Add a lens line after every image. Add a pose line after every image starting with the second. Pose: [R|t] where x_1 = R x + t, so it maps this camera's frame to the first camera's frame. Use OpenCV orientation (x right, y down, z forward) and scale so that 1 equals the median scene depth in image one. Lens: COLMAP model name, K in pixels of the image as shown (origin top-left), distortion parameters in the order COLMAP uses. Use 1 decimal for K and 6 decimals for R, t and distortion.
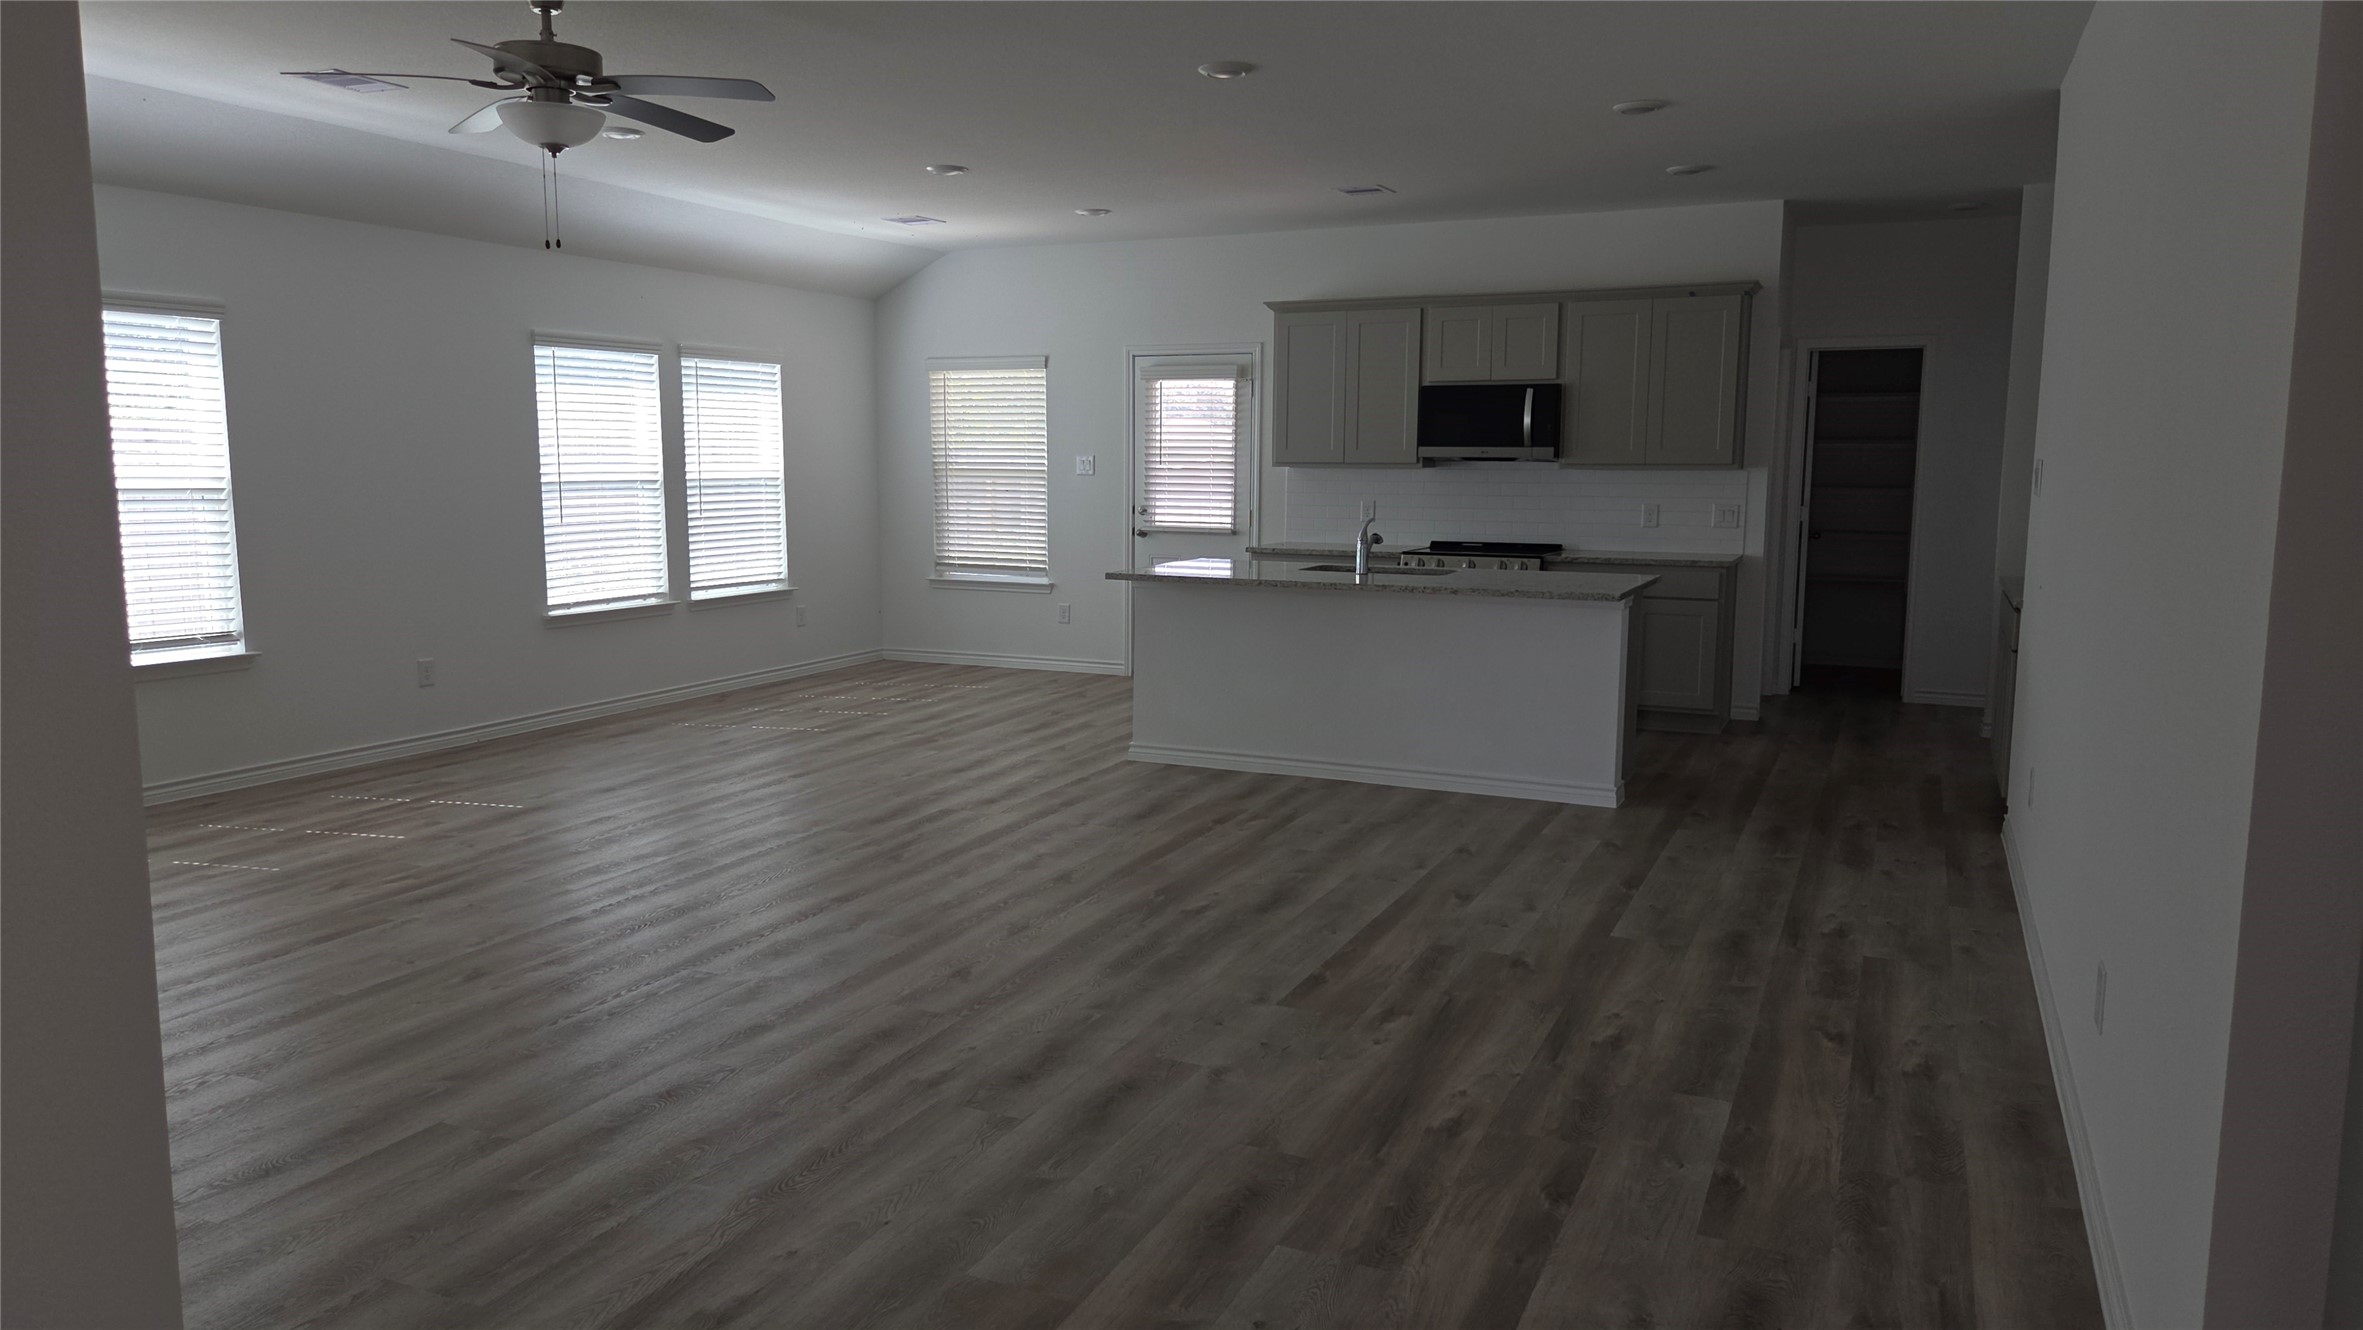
lens RADIAL K [[1458.1, 0, 1181.5], [0, 1458.1, 665.0], [0, 0, 1]] dist [0.032133, -0.001288]
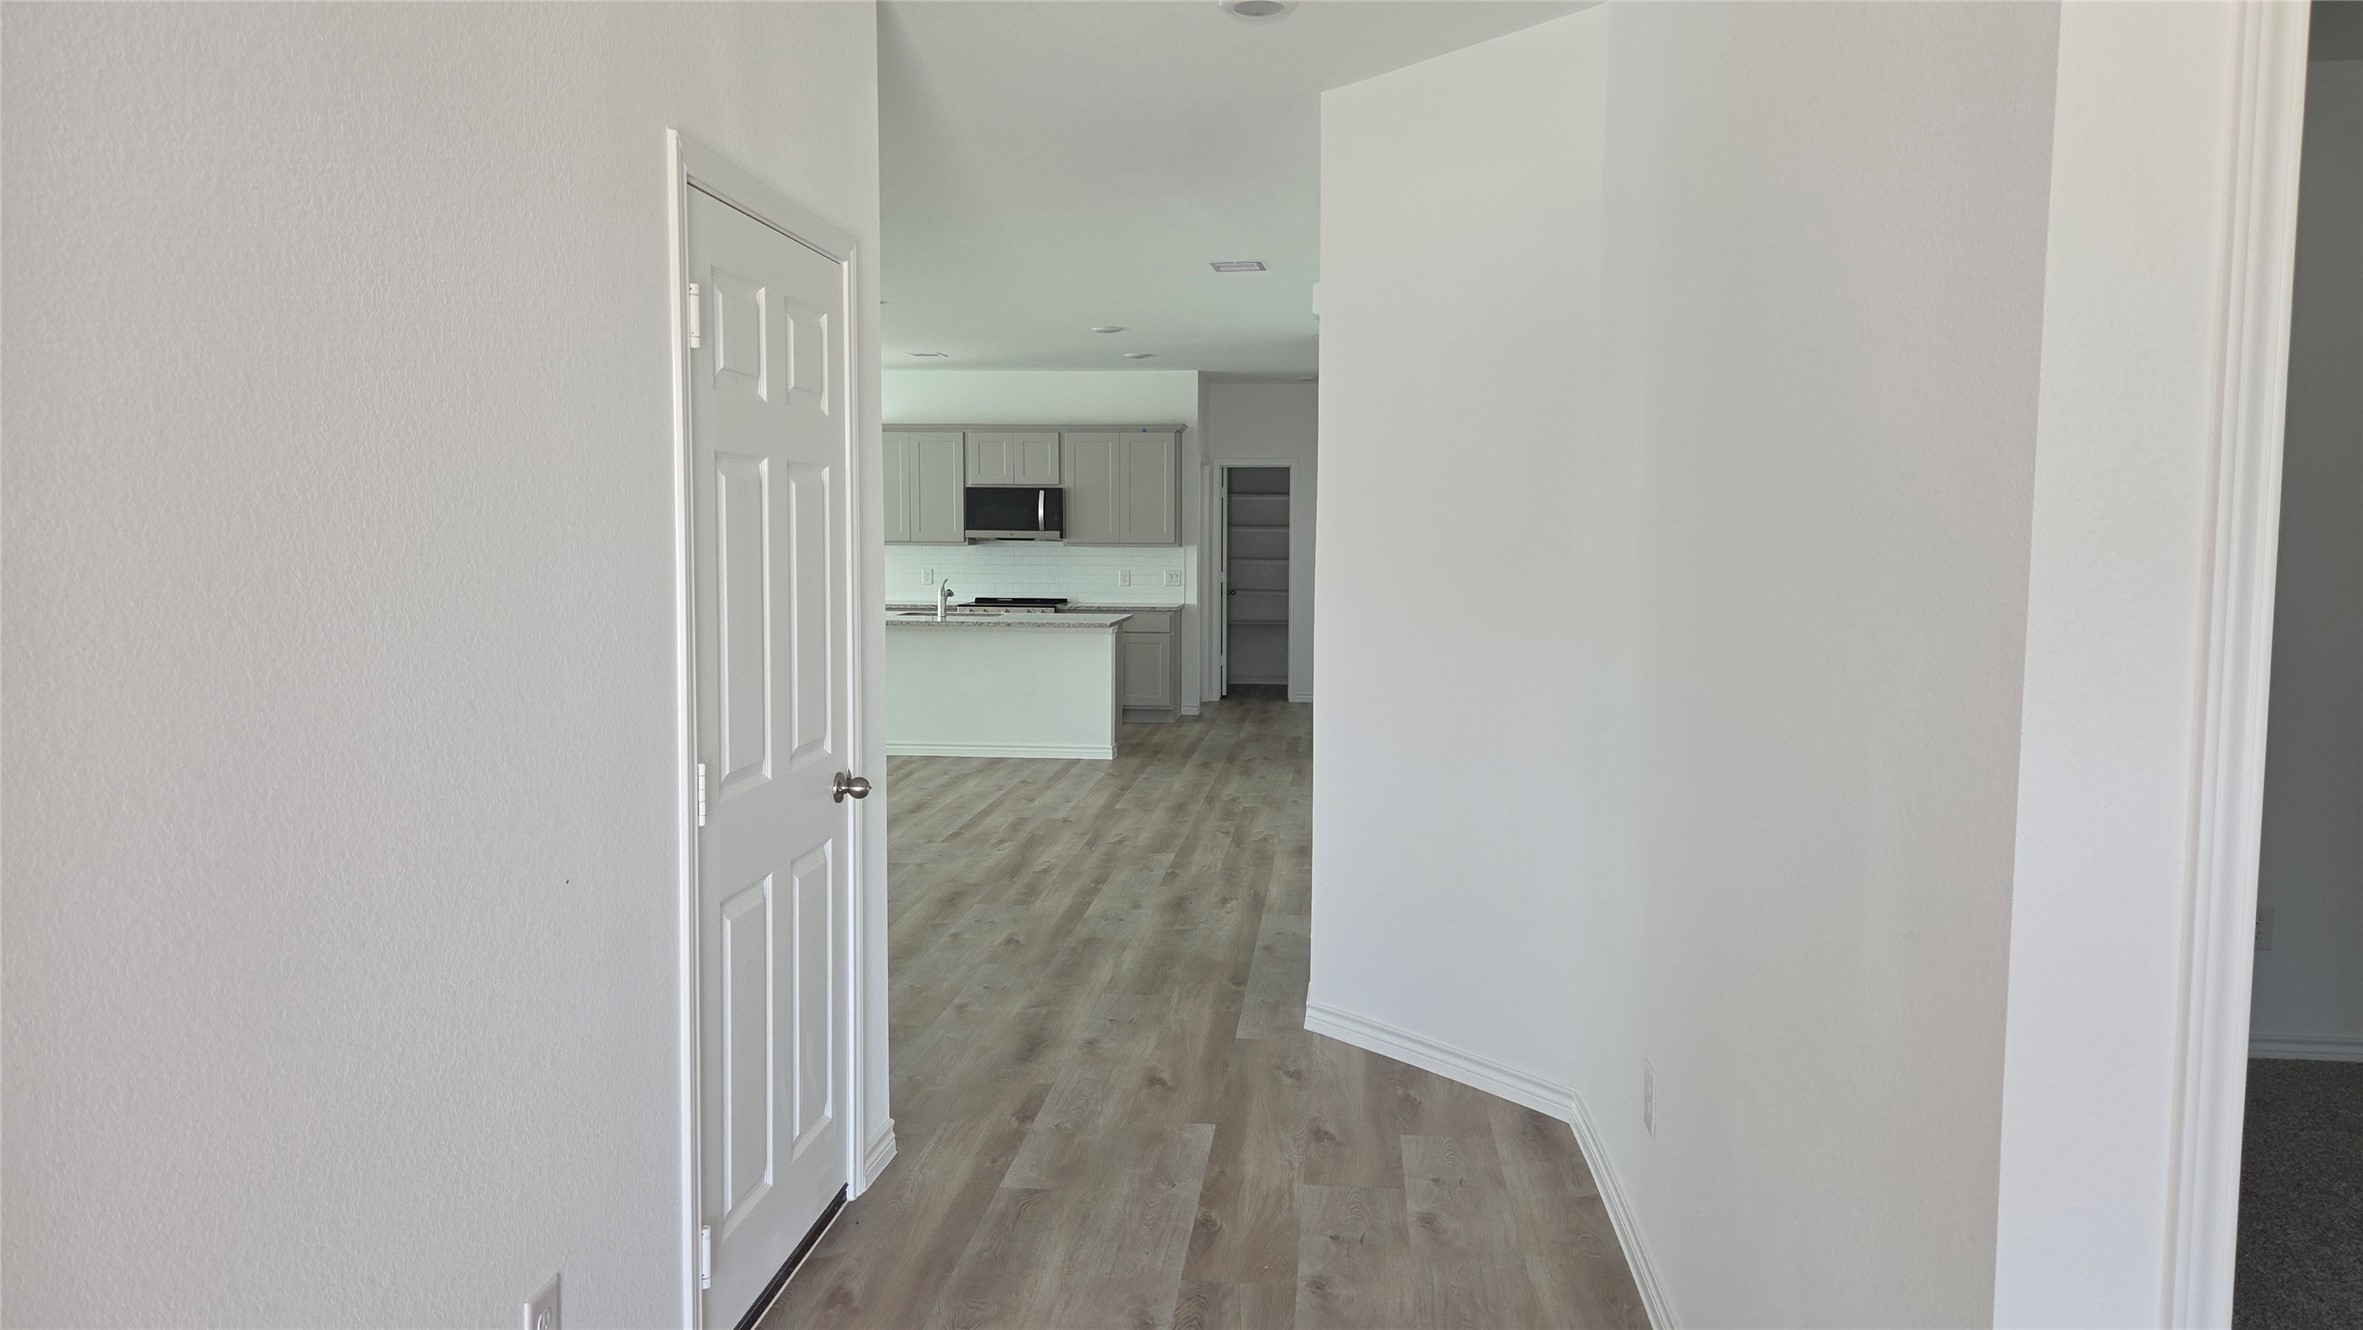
lens RADIAL K [[1458.1, 0, 1181.5], [0, 1458.1, 665.0], [0, 0, 1]] dist [0.032133, -0.001288]
pose [[0.939739, -0.027396, 0.340794, -0.155365], [0.044904, 0.998040, -0.043593, 0.062955], [-0.338932, 0.056269, 0.939127, -0.475575]]
